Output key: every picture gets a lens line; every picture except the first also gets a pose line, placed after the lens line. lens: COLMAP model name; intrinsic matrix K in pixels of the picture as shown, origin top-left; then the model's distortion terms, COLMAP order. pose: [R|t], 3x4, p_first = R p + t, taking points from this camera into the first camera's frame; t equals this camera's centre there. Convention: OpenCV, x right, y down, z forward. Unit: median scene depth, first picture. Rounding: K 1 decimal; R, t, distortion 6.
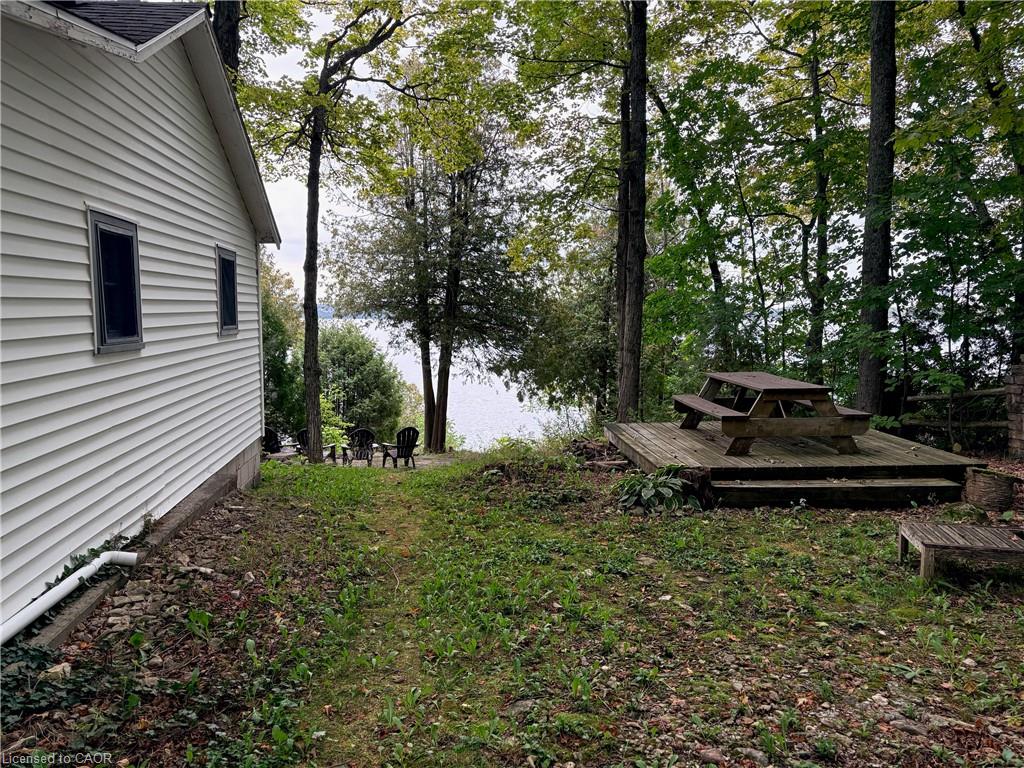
lens RADIAL K [[773.3, 0, 512.1], [0, 773.3, 382.0], [0, 0, 1]] dist [0.000637, 0.000045]
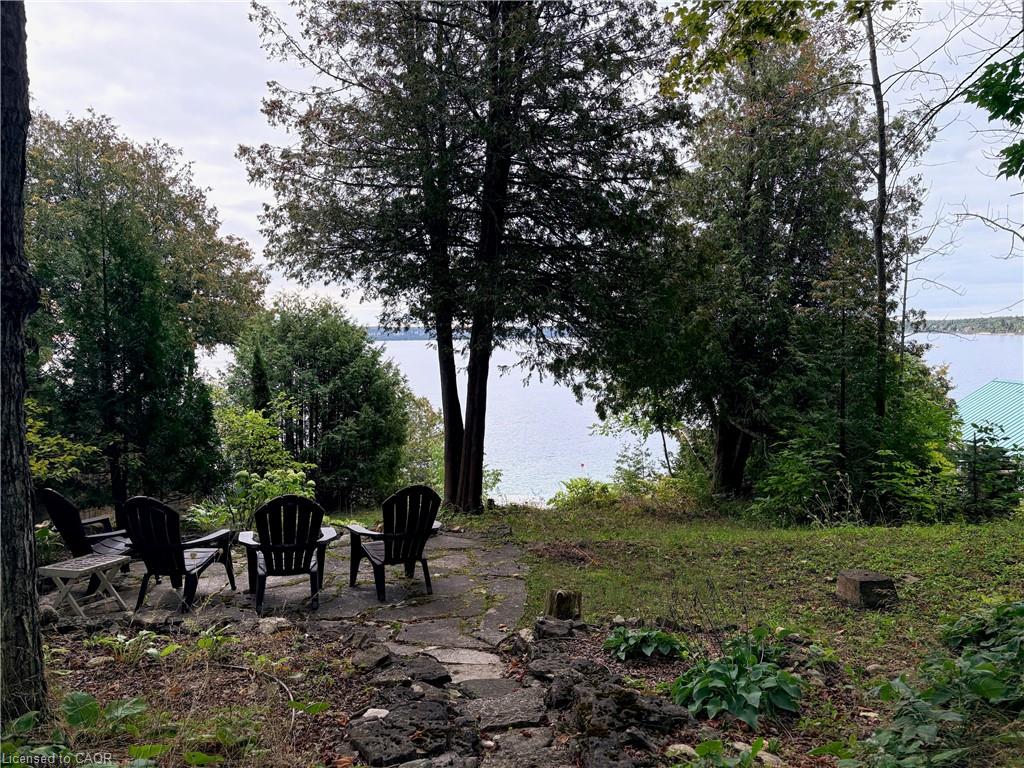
lens RADIAL K [[773.3, 0, 511.7], [0, 773.3, 387.8], [0, 0, 1]] dist [0.000637, 0.000045]
pose [[0.999803, -0.013512, -0.014548, -0.049768], [0.013247, 0.999748, -0.018149, 0.010661], [0.014790, 0.017952, 0.999729, 0.391247]]
